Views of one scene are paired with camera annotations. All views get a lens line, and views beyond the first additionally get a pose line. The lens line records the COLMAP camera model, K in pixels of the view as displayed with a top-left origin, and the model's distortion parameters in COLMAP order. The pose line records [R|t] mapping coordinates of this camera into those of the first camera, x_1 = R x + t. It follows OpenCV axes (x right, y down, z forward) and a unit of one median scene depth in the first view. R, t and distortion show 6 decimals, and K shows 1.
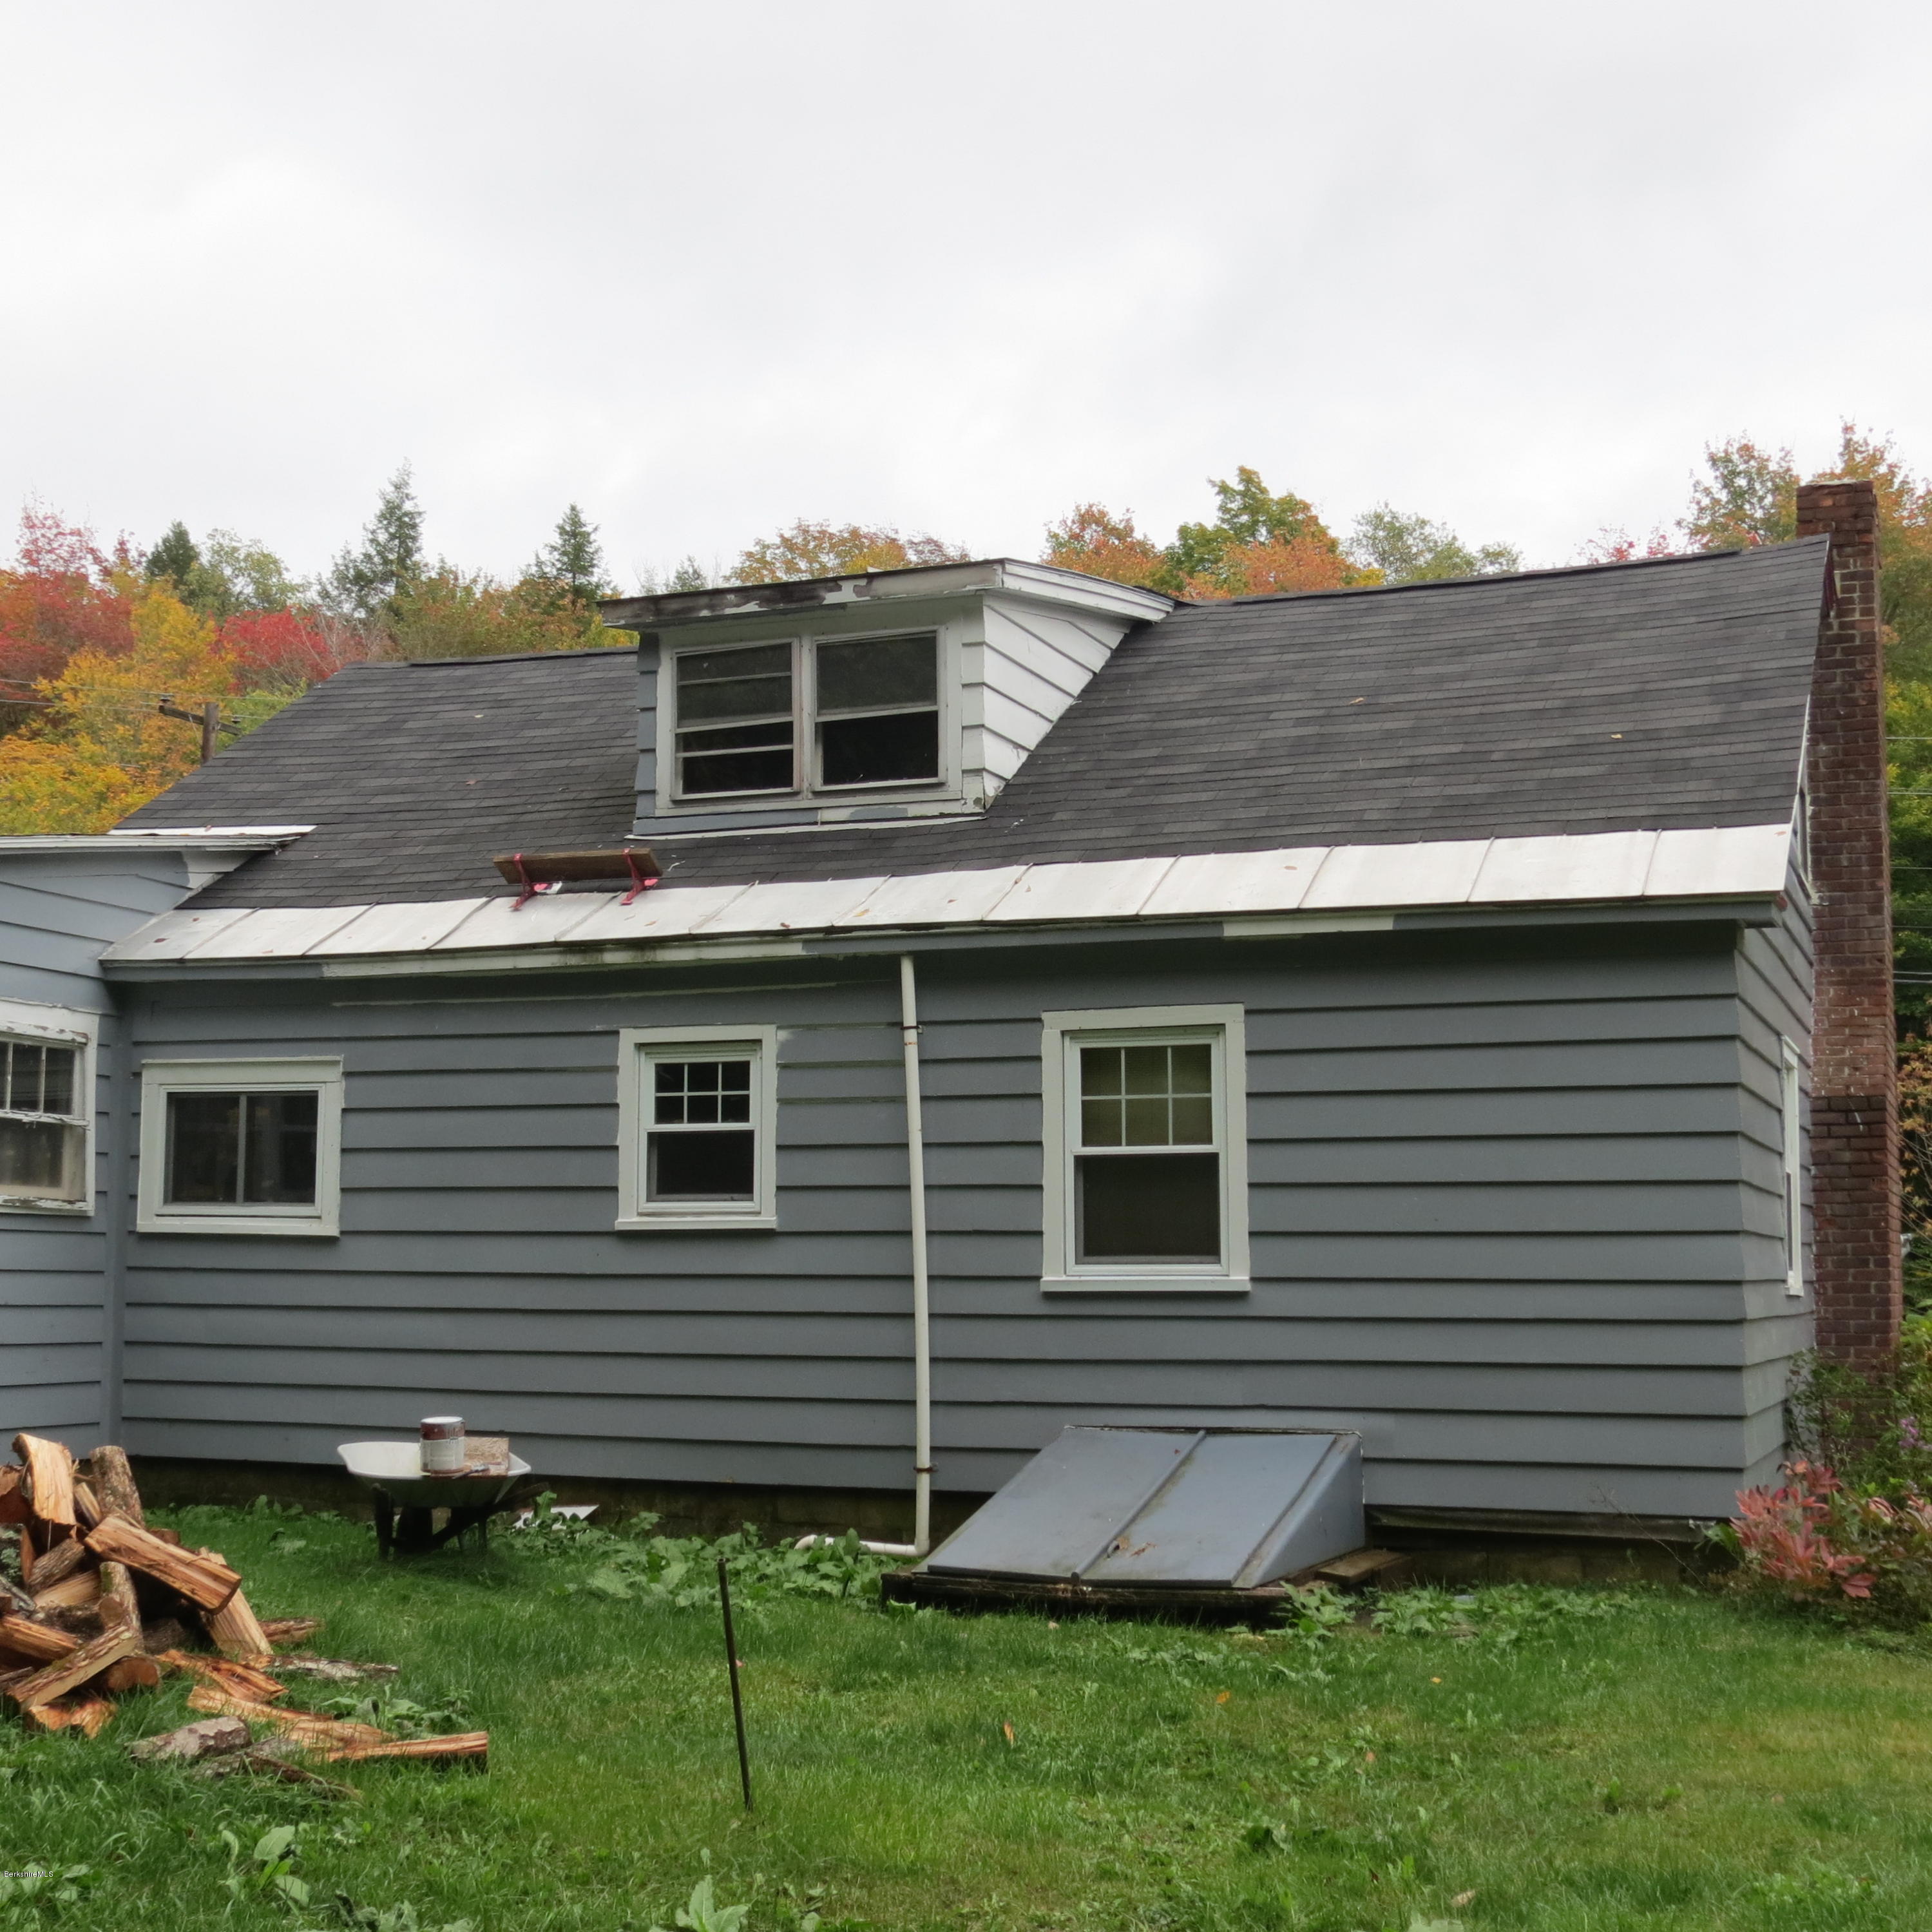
lens RADIAL K [[2699.7, 0, 966.0], [0, 2699.7, 966.0], [0, 0, 1]] dist [-0.053487, 0.018408]
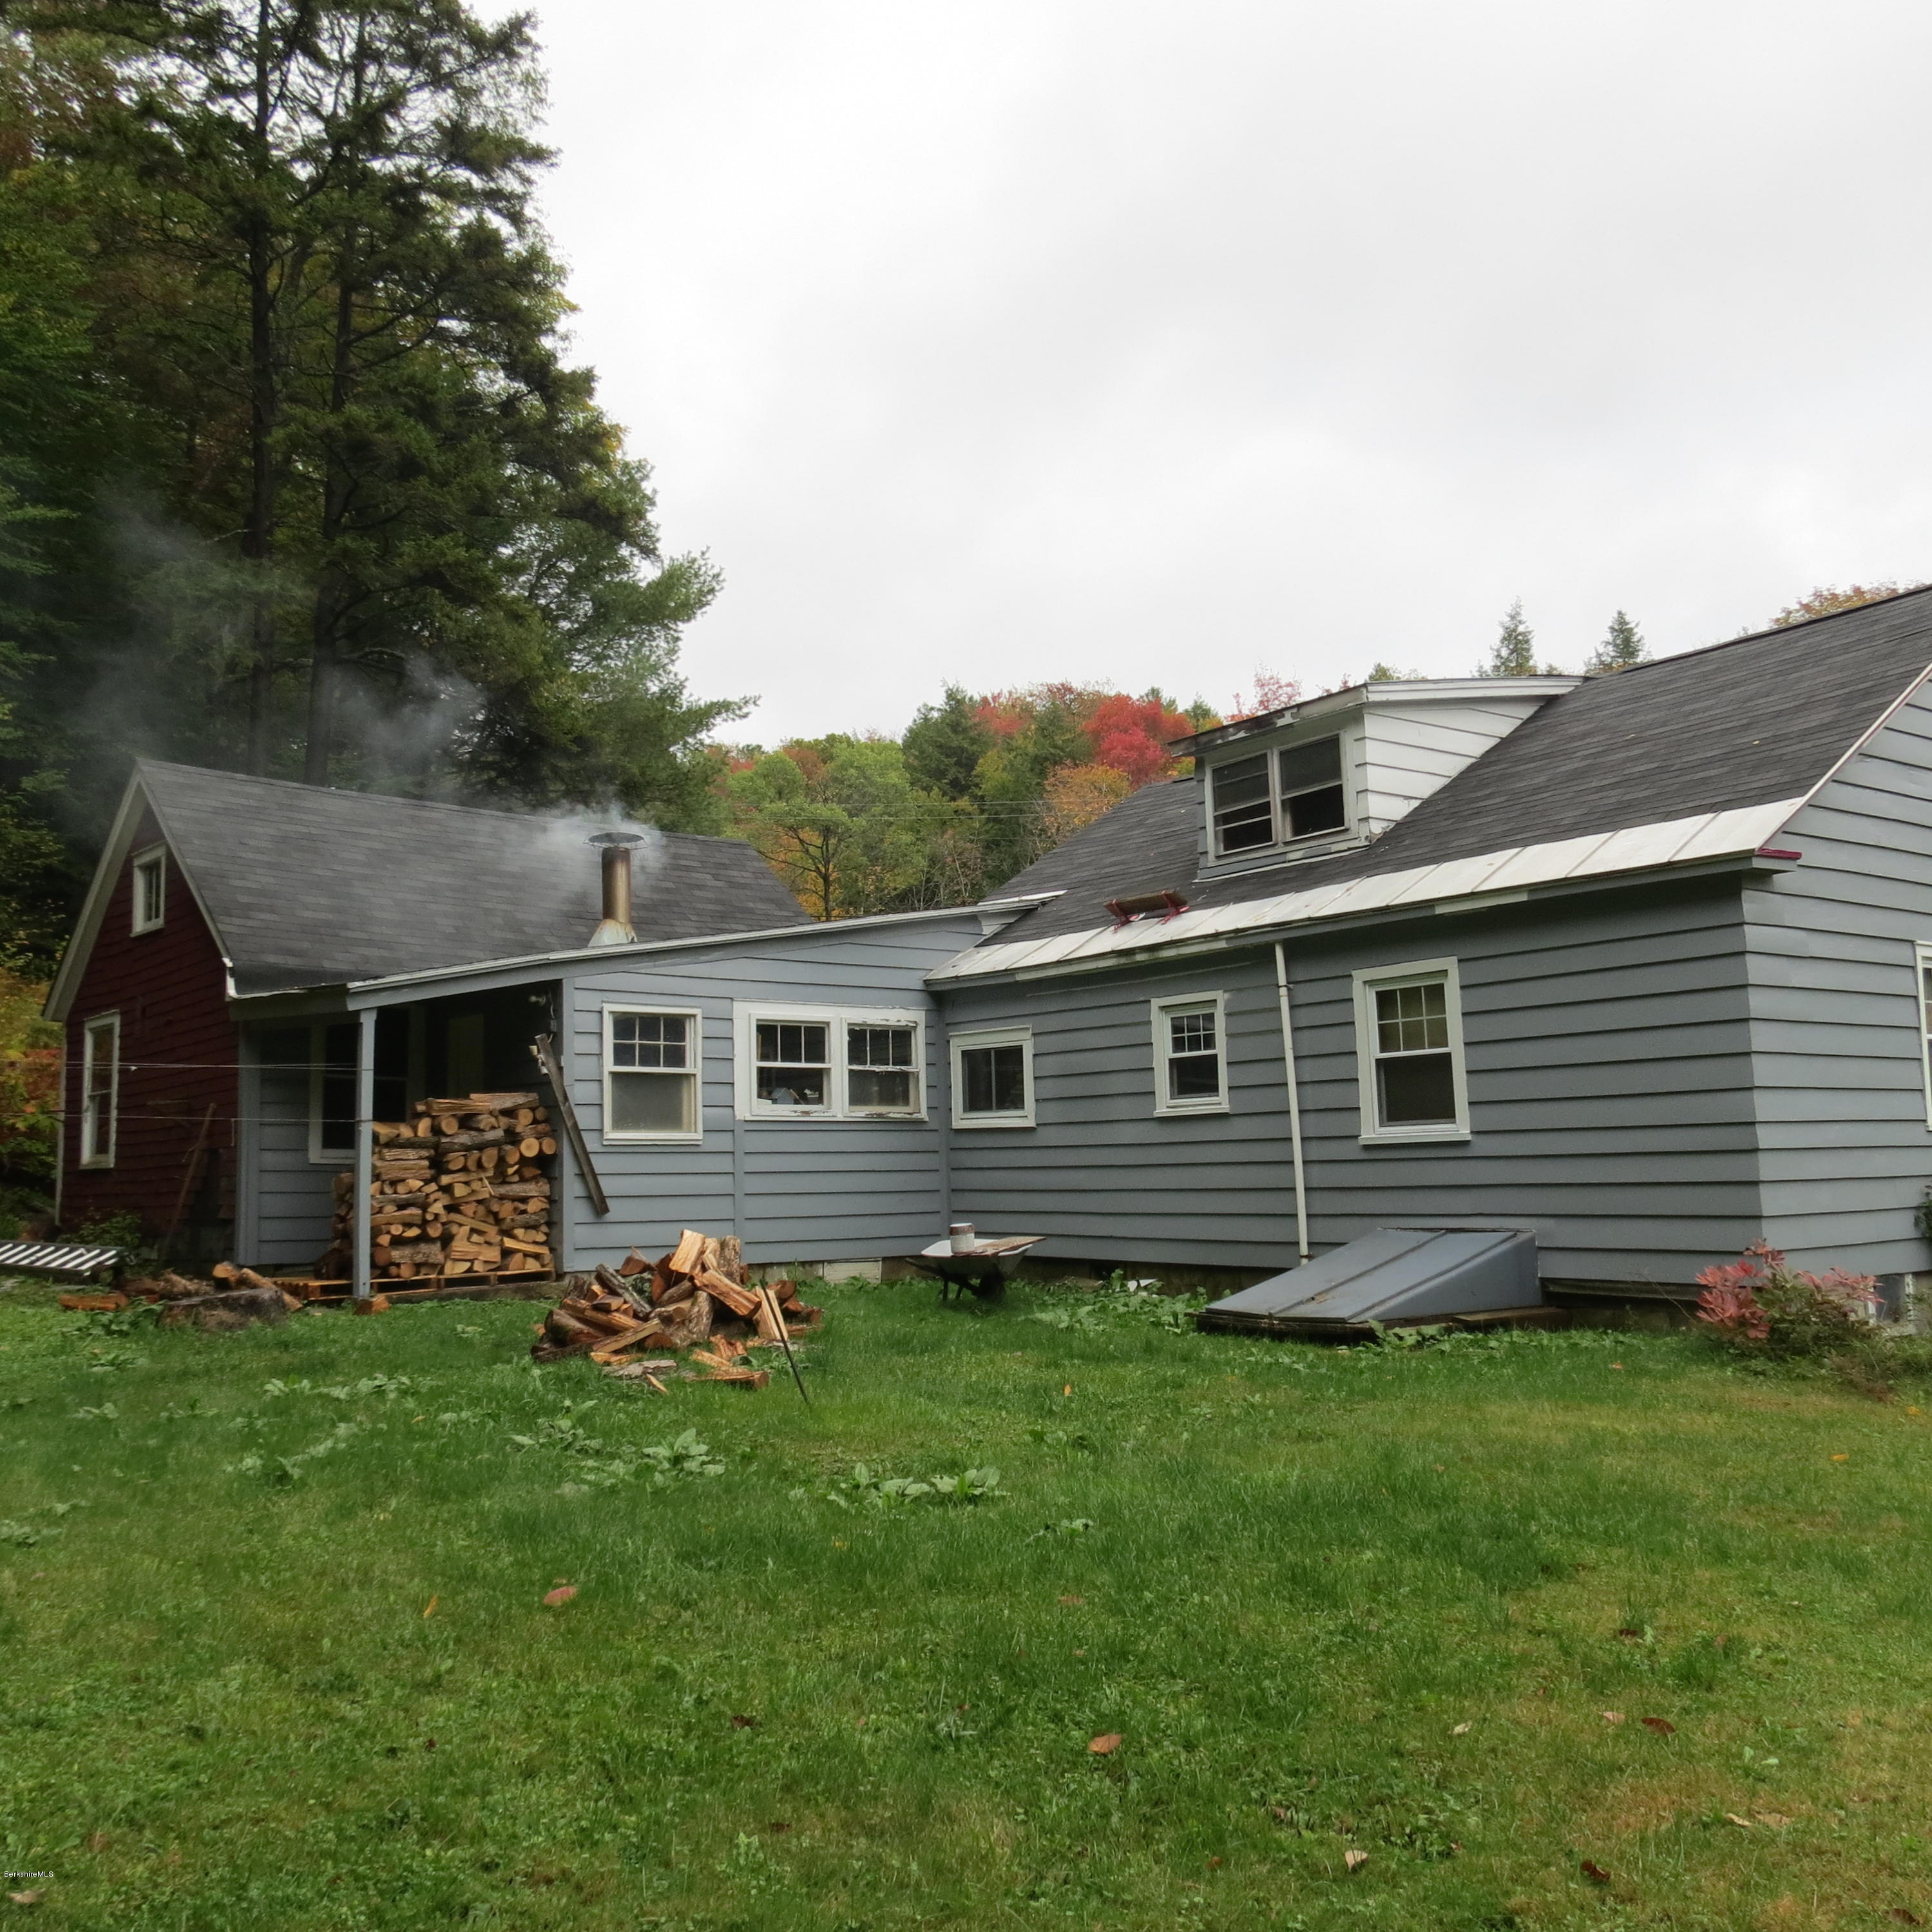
lens RADIAL K [[1820.2, 0, 966.0], [0, 1820.2, 966.0], [0, 0, 1]] dist [-0.039618, 0.031974]
pose [[0.848138, -0.081714, -0.523436, 0.374425], [0.086430, 0.996138, -0.015463, 0.010554], [0.522678, -0.032125, 0.851925, -0.035399]]
